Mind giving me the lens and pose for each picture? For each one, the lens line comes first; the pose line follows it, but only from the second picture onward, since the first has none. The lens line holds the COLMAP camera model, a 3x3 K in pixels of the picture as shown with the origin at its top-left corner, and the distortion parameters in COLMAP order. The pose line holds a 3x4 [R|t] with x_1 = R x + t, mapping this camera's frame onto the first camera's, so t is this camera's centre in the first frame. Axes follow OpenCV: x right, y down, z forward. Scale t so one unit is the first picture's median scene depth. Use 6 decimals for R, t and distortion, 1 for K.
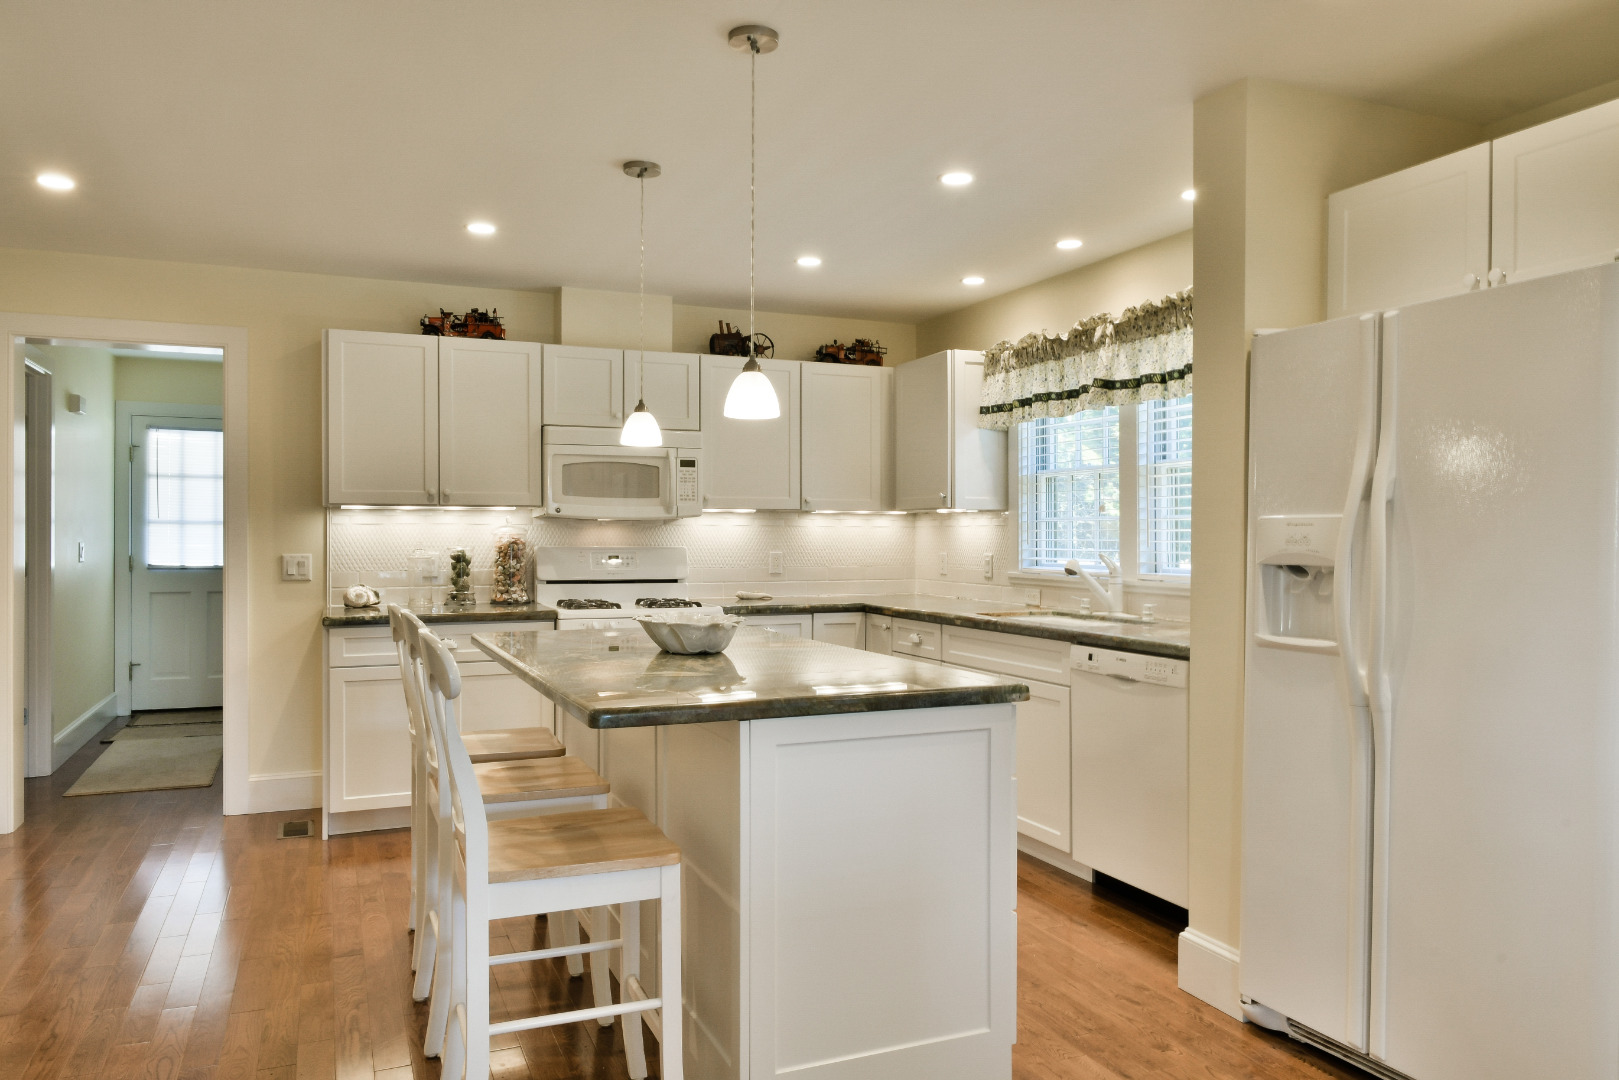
lens RADIAL K [[1120.9, 0, 809.5], [0, 1120.9, 540.0], [0, 0, 1]] dist [-0.008300, -0.003108]
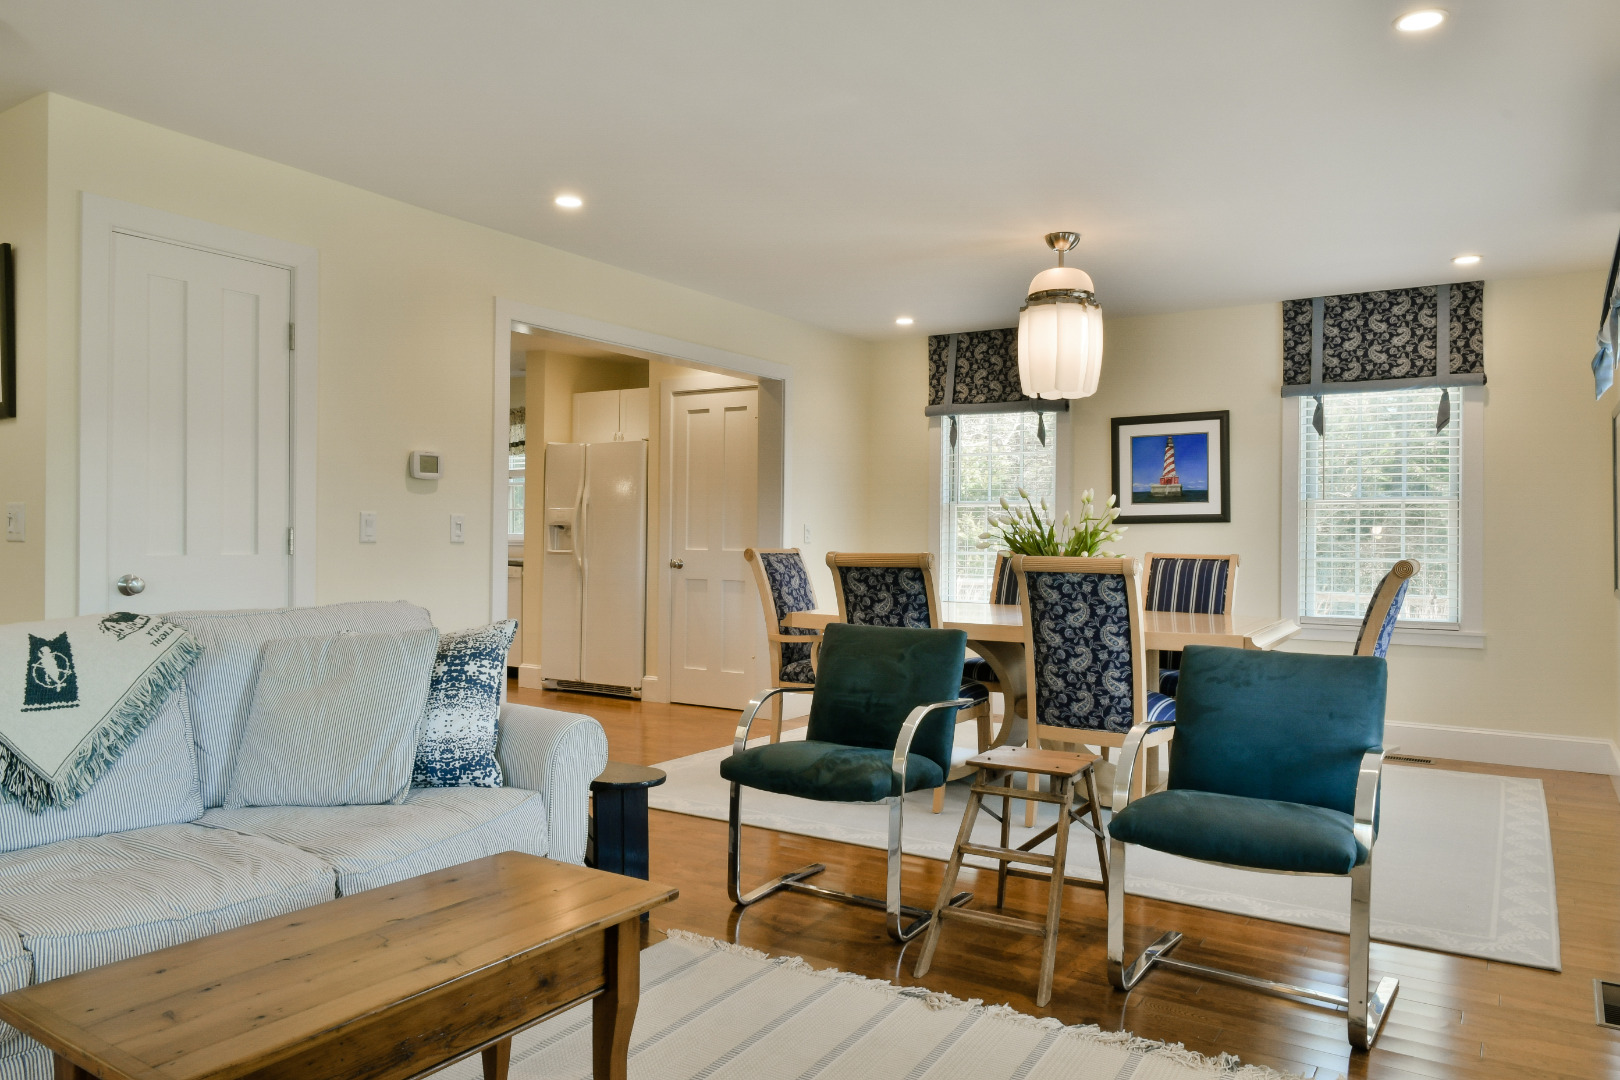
lens RADIAL K [[1112.0, 0, 812.9], [0, 1112.0, 544.4], [0, 0, 1]] dist [-0.000144, -0.006606]
pose [[0.826971, 0.003995, 0.562230, -0.340312], [-0.007795, 0.999960, 0.004360, 0.028216], [-0.562190, -0.007988, 0.826969, -0.924013]]
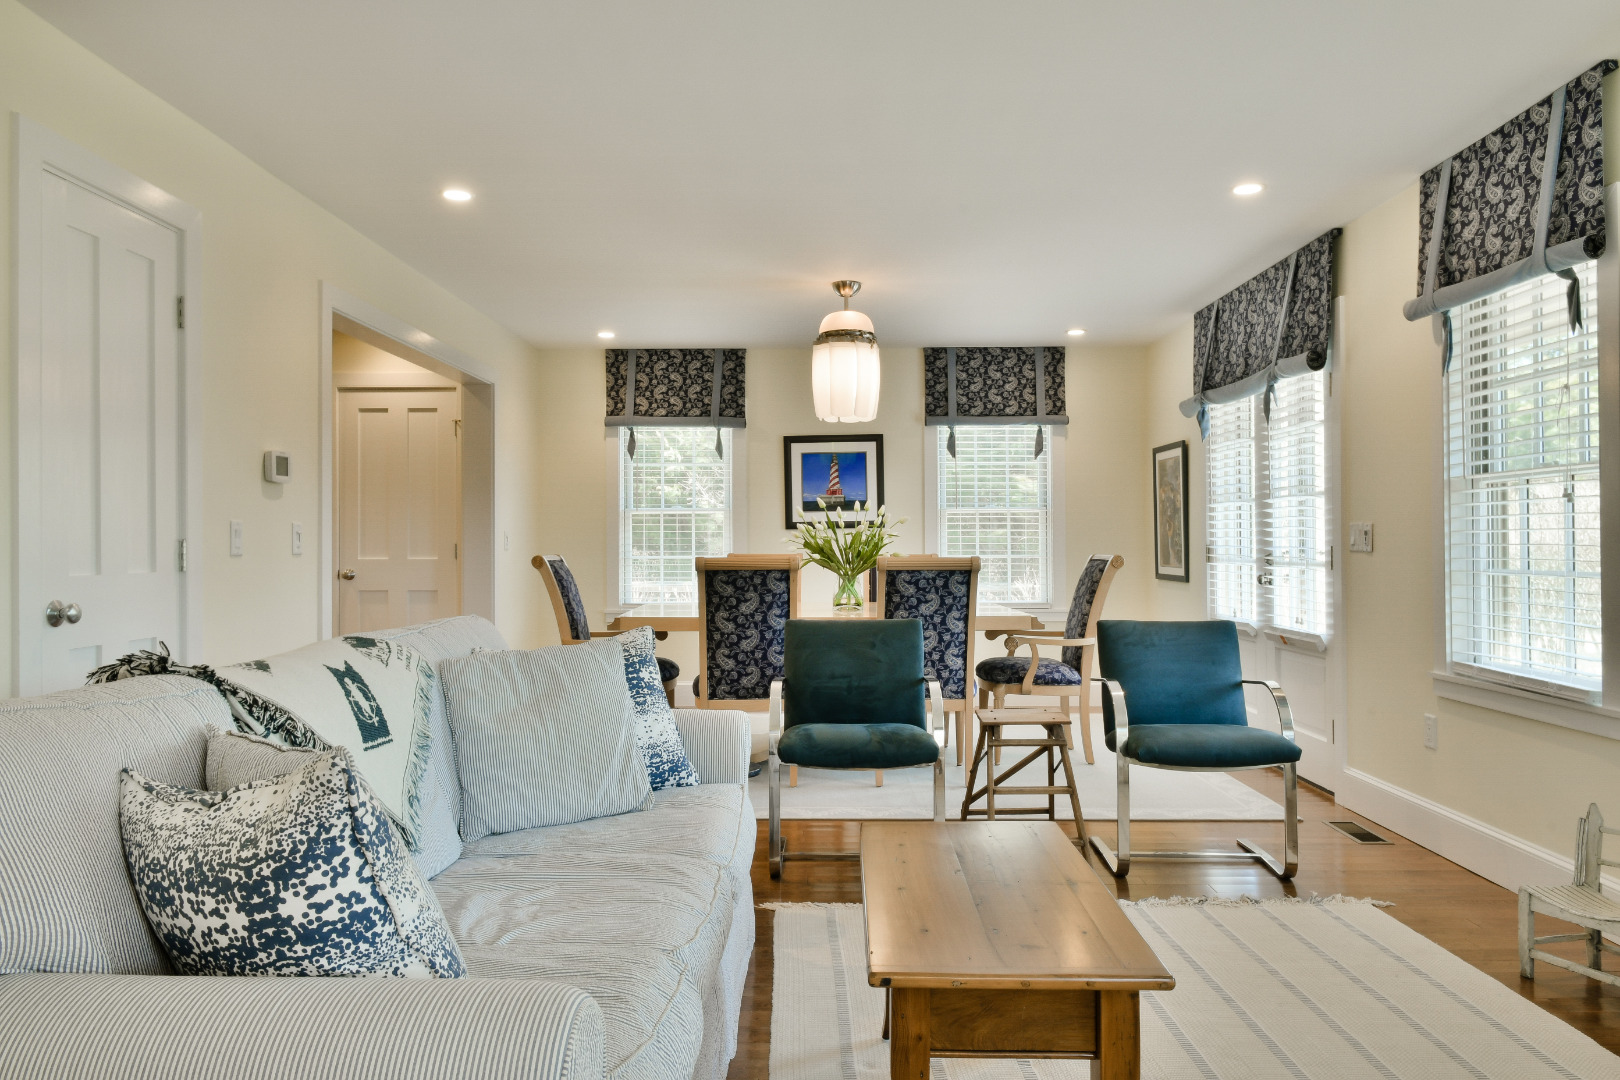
lens RADIAL K [[1107.7, 0, 812.8], [0, 1107.7, 543.9], [0, 0, 1]] dist [0.001334, -0.014469]
pose [[0.405481, -0.001770, 0.914102, -0.648458], [0.004860, 0.999988, -0.000219, 0.027347], [-0.914091, 0.004532, 0.405485, -0.680216]]
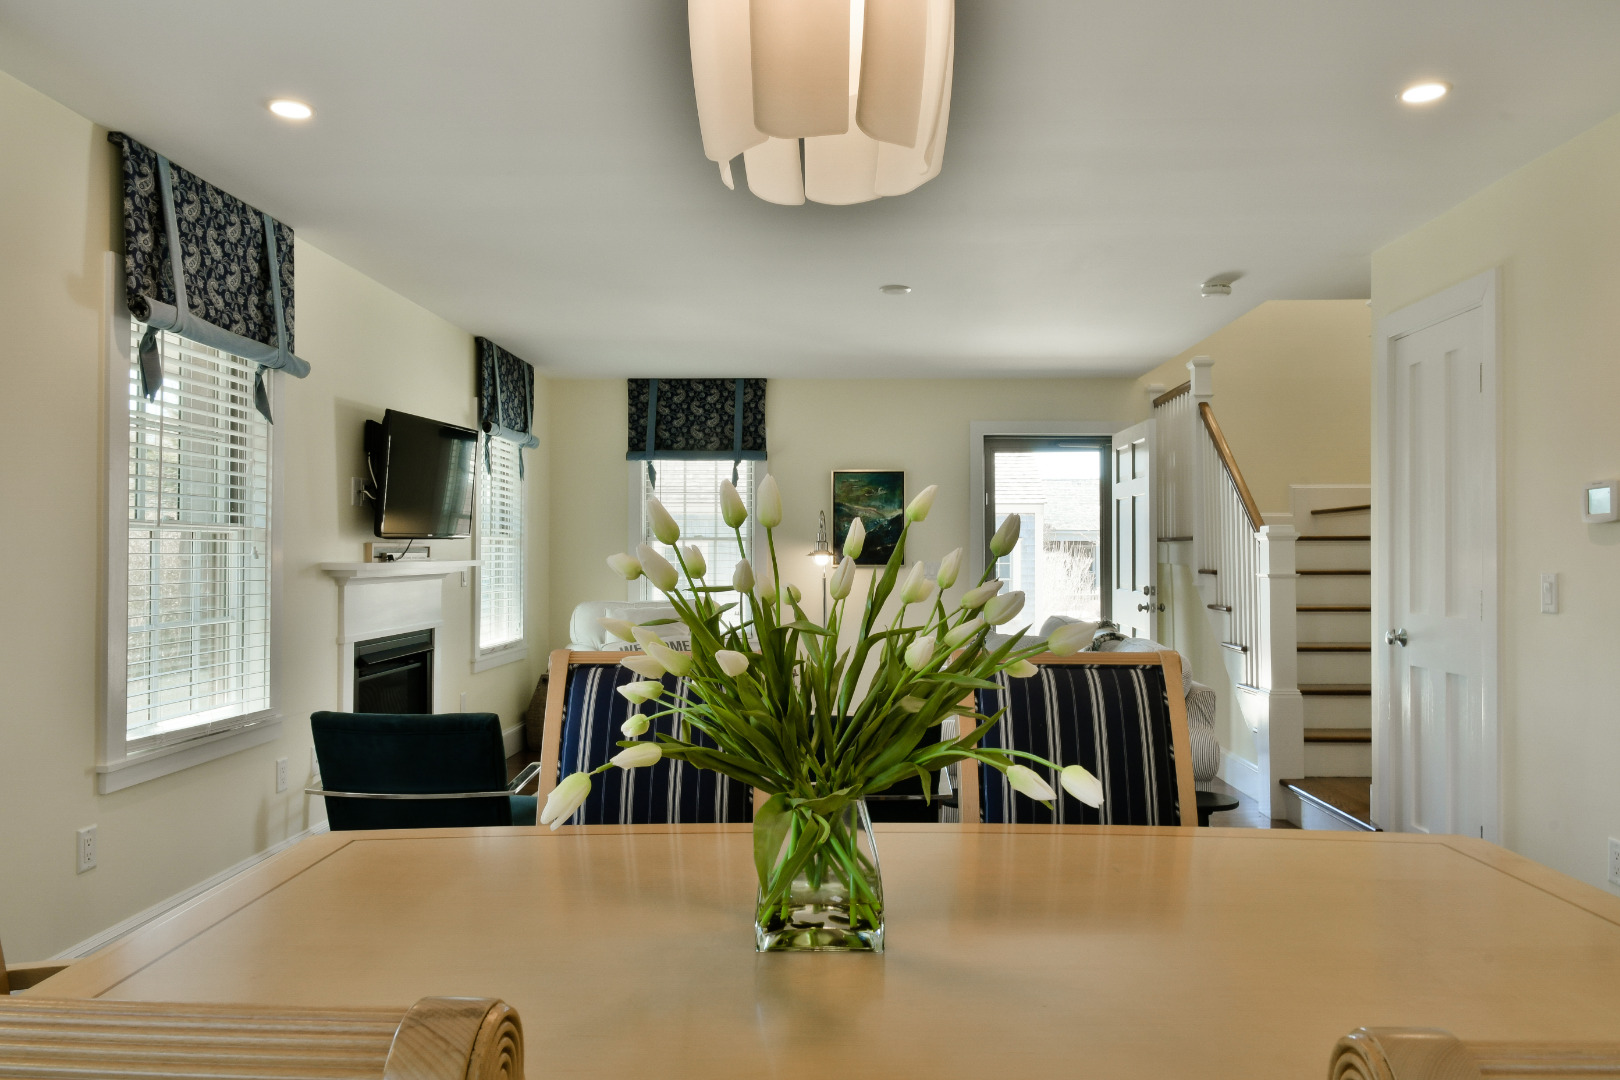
lens RADIAL K [[1106.1, 0, 810.0], [0, 1106.1, 540.0], [0, 0, 1]] dist [-0.007055, -0.002600]
pose [[-0.430129, -0.014052, -0.902658, 0.595945], [-0.006497, 0.999901, -0.012470, 0.000944], [0.902744, 0.000501, -0.430178, -0.161455]]
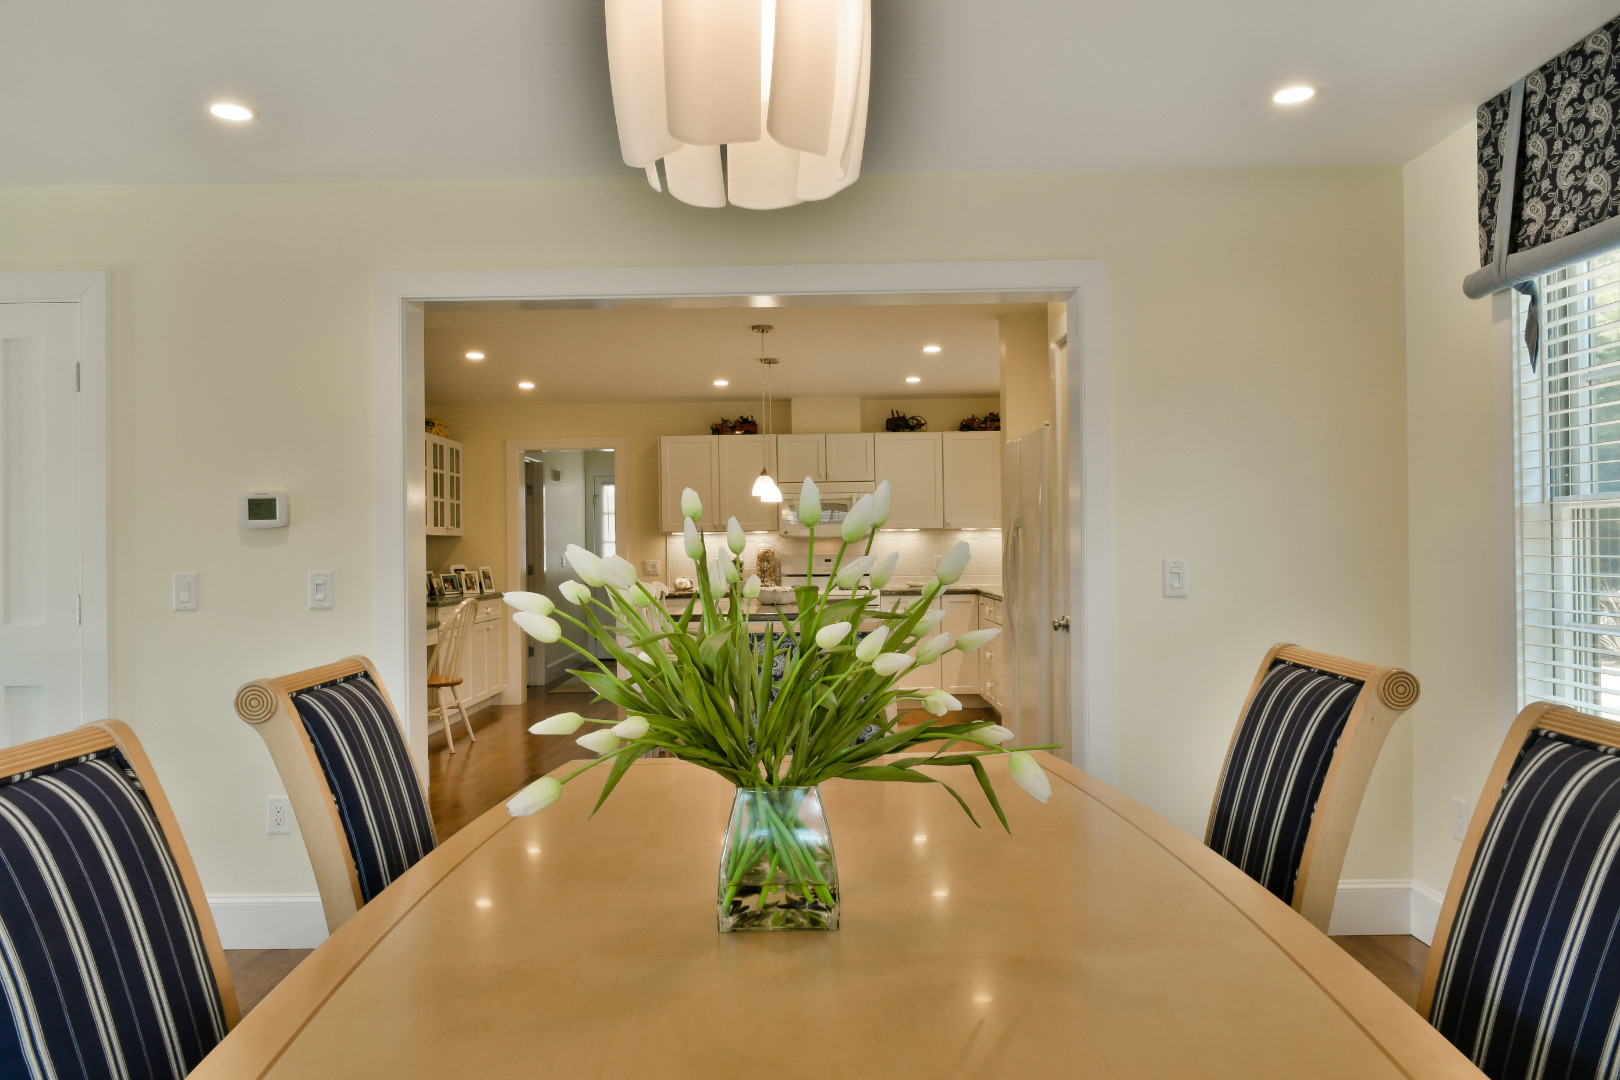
lens RADIAL K [[1115.9, 0, 815.2], [0, 1115.9, 543.4], [0, 0, 1]] dist [-0.000843, -0.010488]
pose [[0.919410, -0.016016, -0.392975, 0.471024], [0.014702, 0.999872, -0.006354, 0.000858], [0.393027, 0.000064, 0.919527, -0.527451]]
